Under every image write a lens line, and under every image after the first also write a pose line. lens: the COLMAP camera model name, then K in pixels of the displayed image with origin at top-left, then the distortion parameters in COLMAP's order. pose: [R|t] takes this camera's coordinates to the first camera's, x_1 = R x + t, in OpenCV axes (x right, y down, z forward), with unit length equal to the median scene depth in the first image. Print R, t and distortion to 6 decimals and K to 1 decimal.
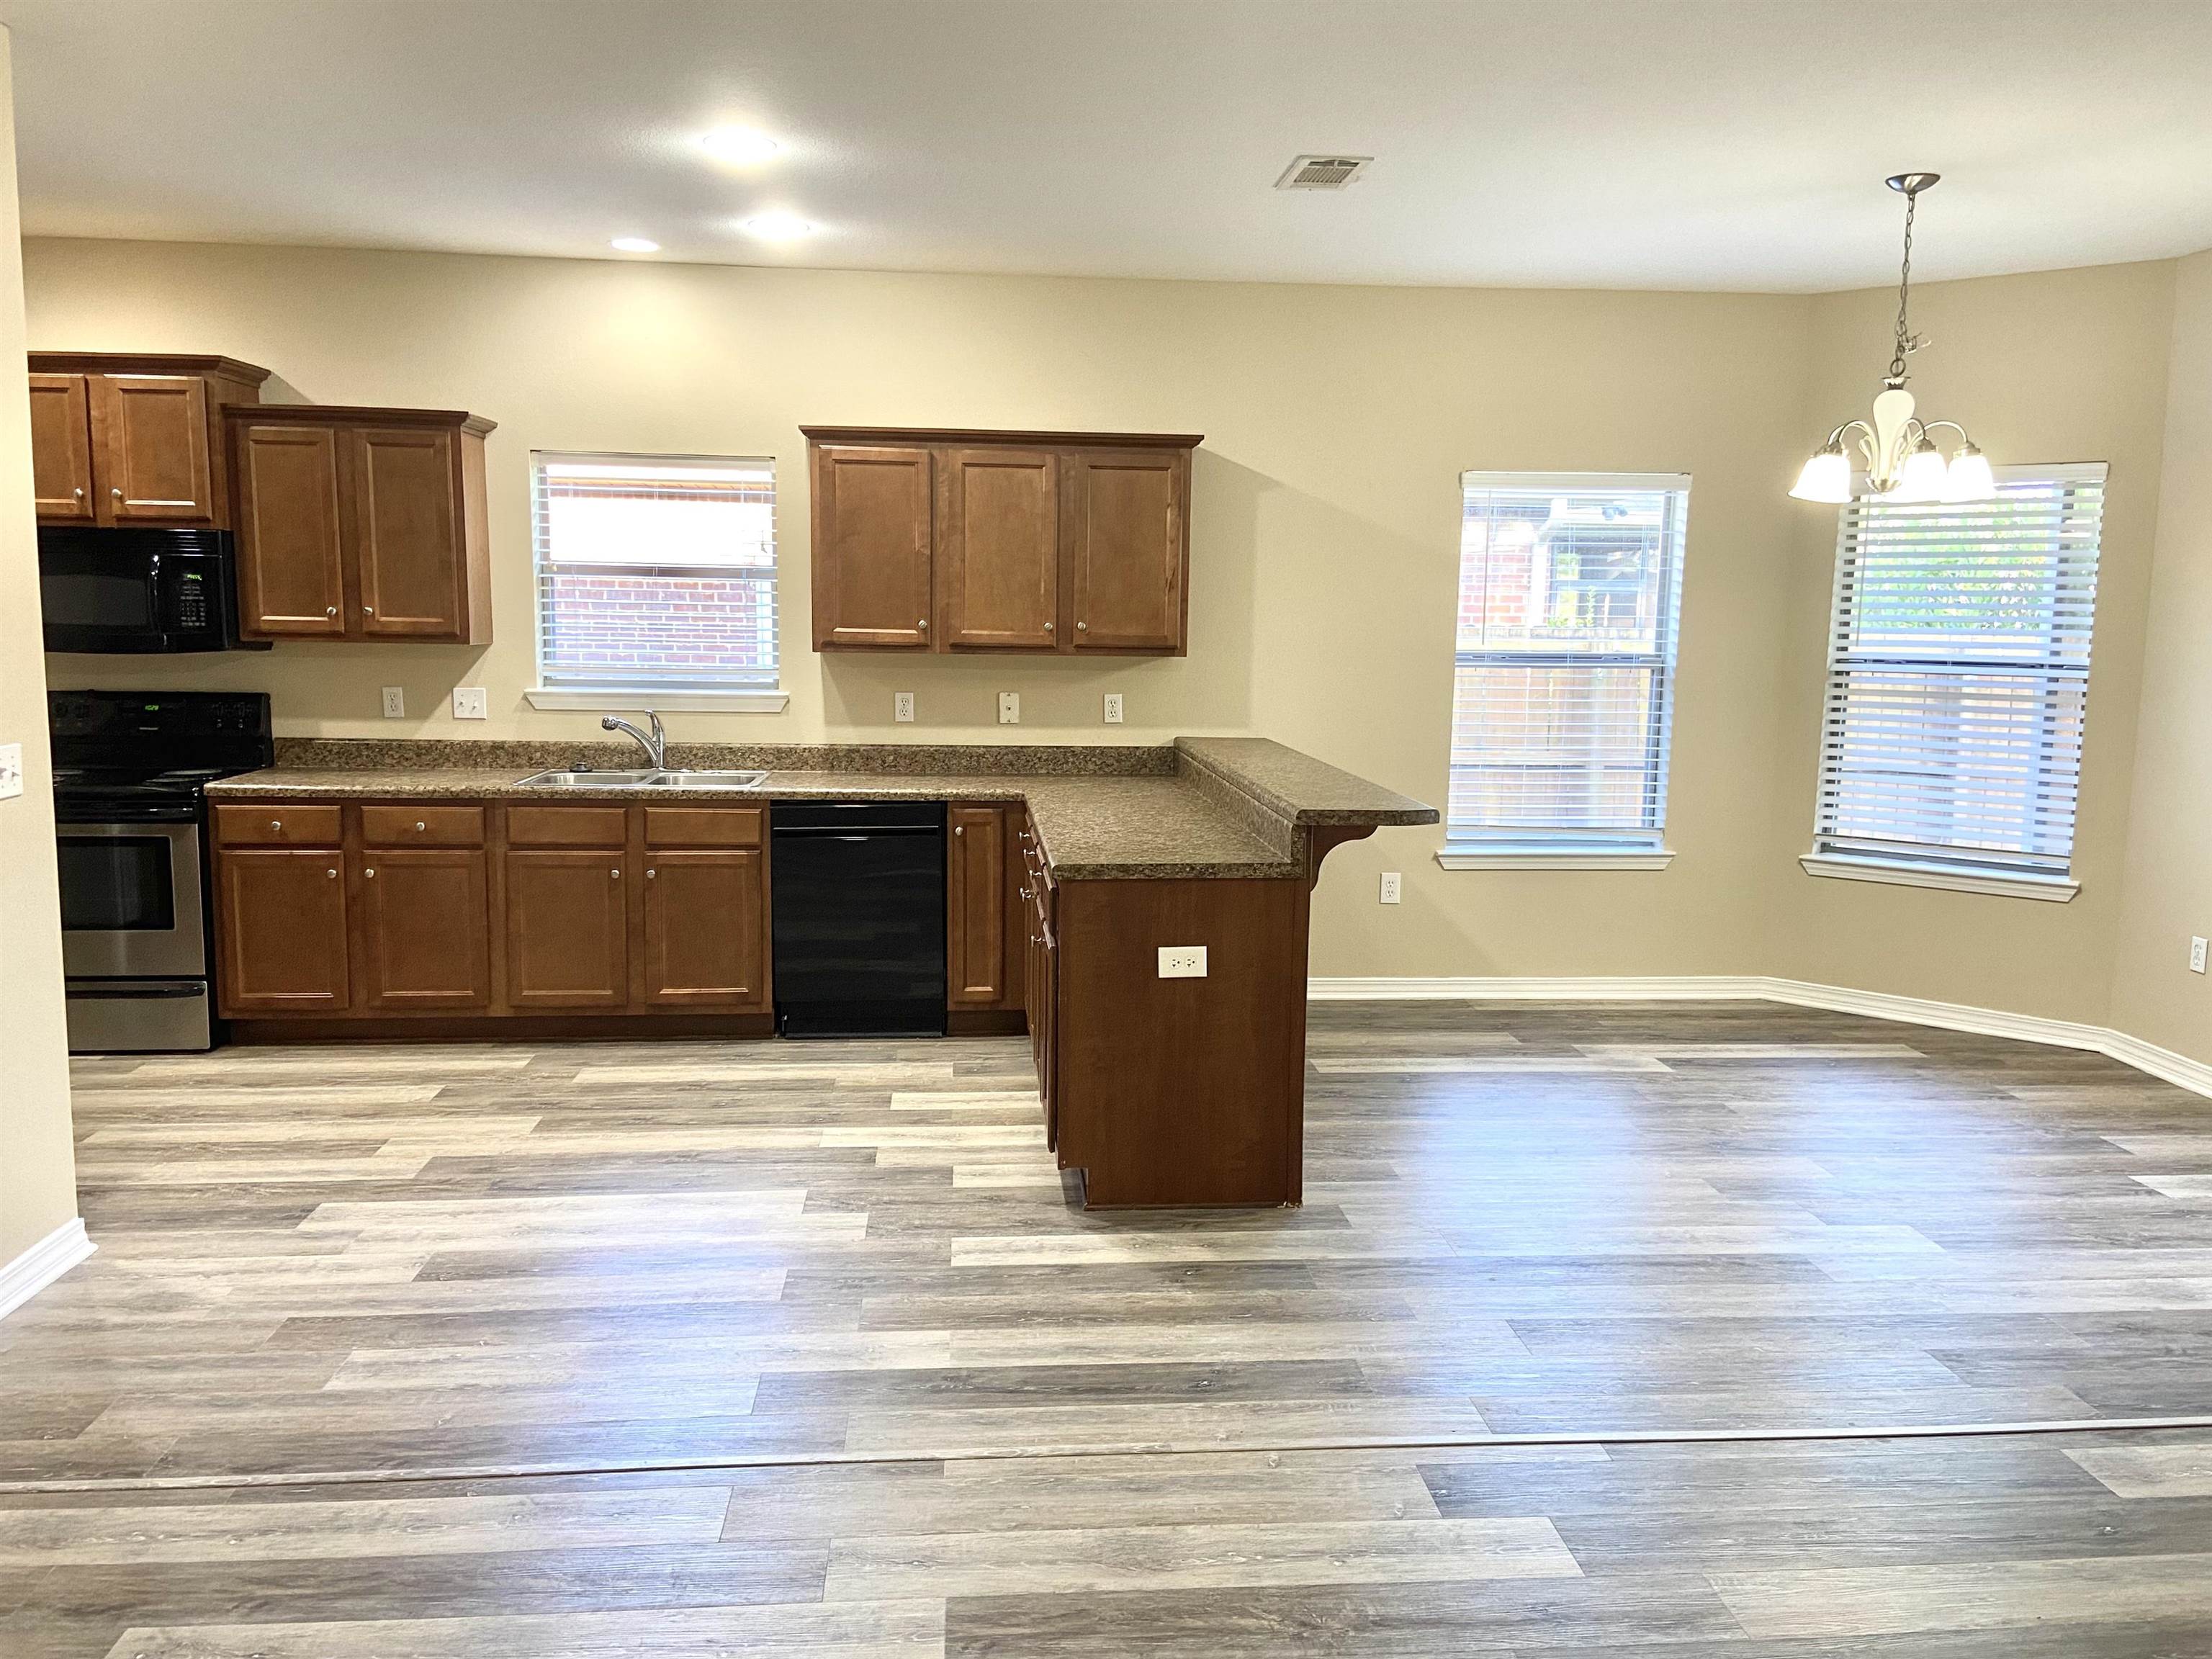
lens RADIAL K [[1700.7, 0, 1098.6], [0, 1700.7, 834.1], [0, 0, 1]] dist [0.091611, -0.129778]
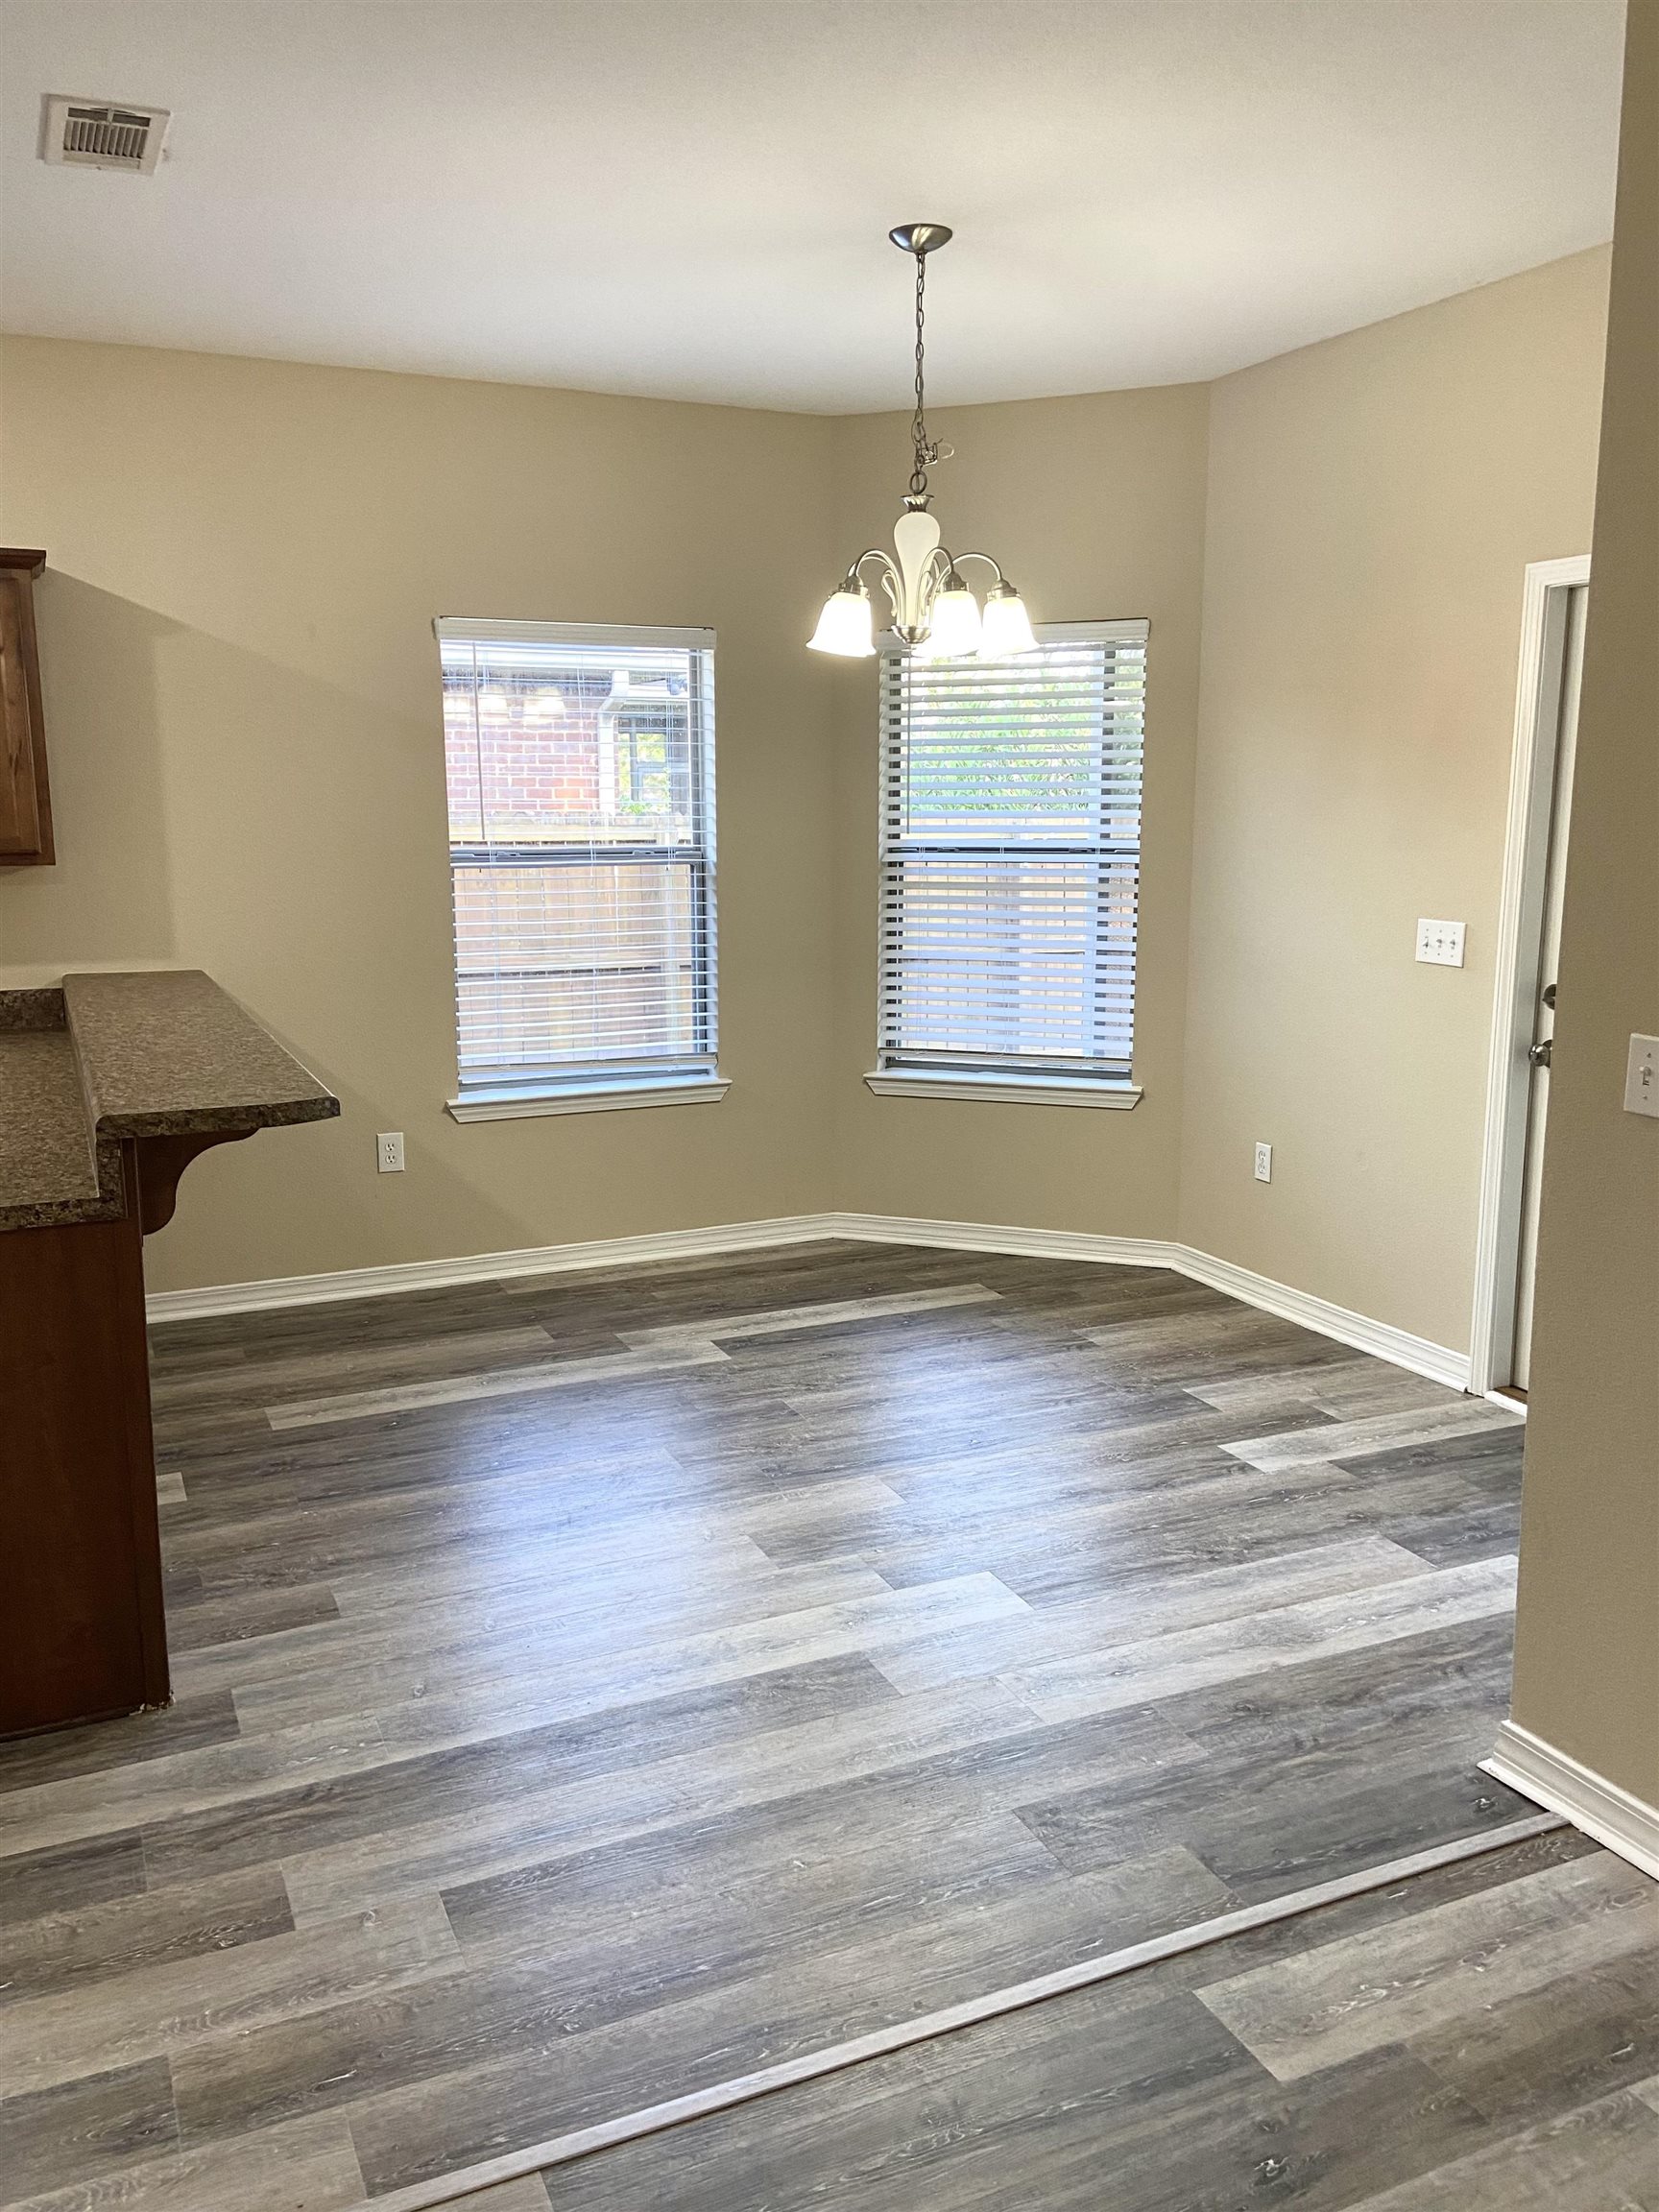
lens RADIAL K [[1700.7, 0, 835.9], [0, 1700.7, 1121.5], [0, 0, 1]] dist [0.091611, -0.129778]
pose [[0.937448, -0.083194, 0.338038, 0.117374], [0.063643, 0.995617, 0.068536, -0.028887], [-0.342258, -0.042735, 0.938634, 0.223389]]
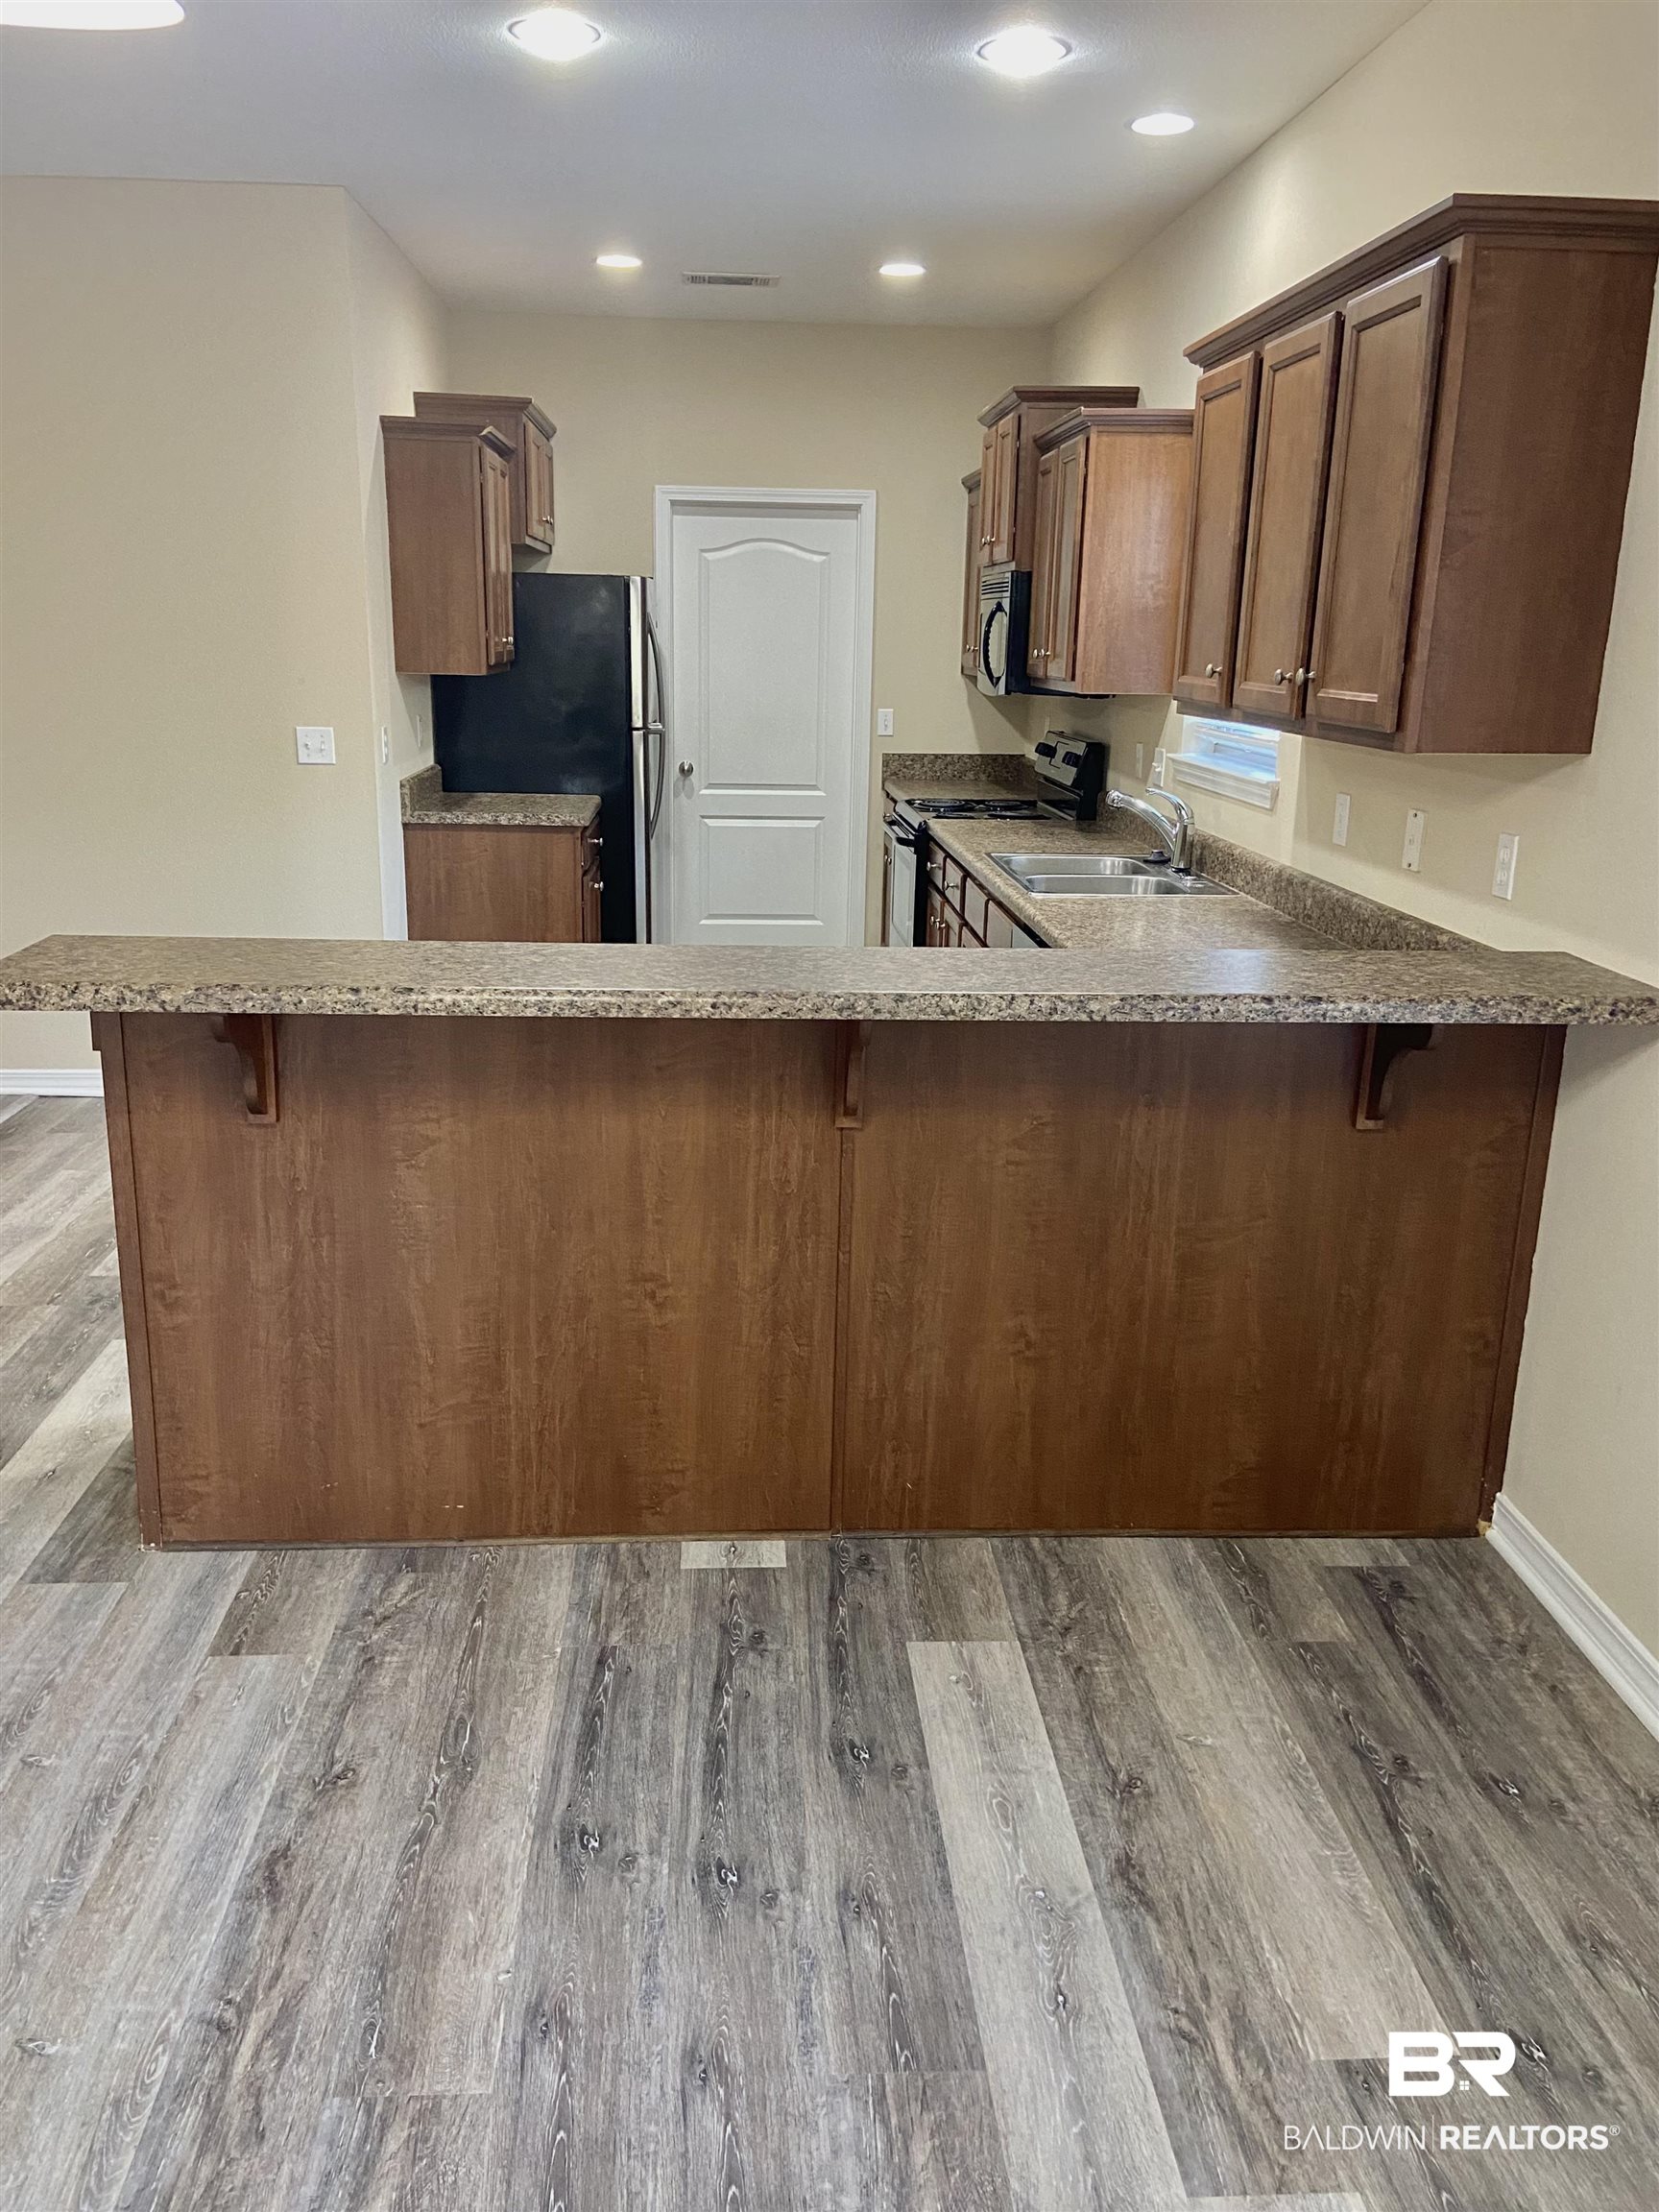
lens RADIAL K [[1700.7, 0, 795.7], [0, 1700.7, 1108.4], [0, 0, 1]] dist [0.091611, -0.129778]
pose [[-0.018211, 0.255874, -0.966539, 0.536244], [-0.159302, 0.953607, 0.255452, -0.112626], [0.987062, 0.158624, 0.023395, 0.920268]]
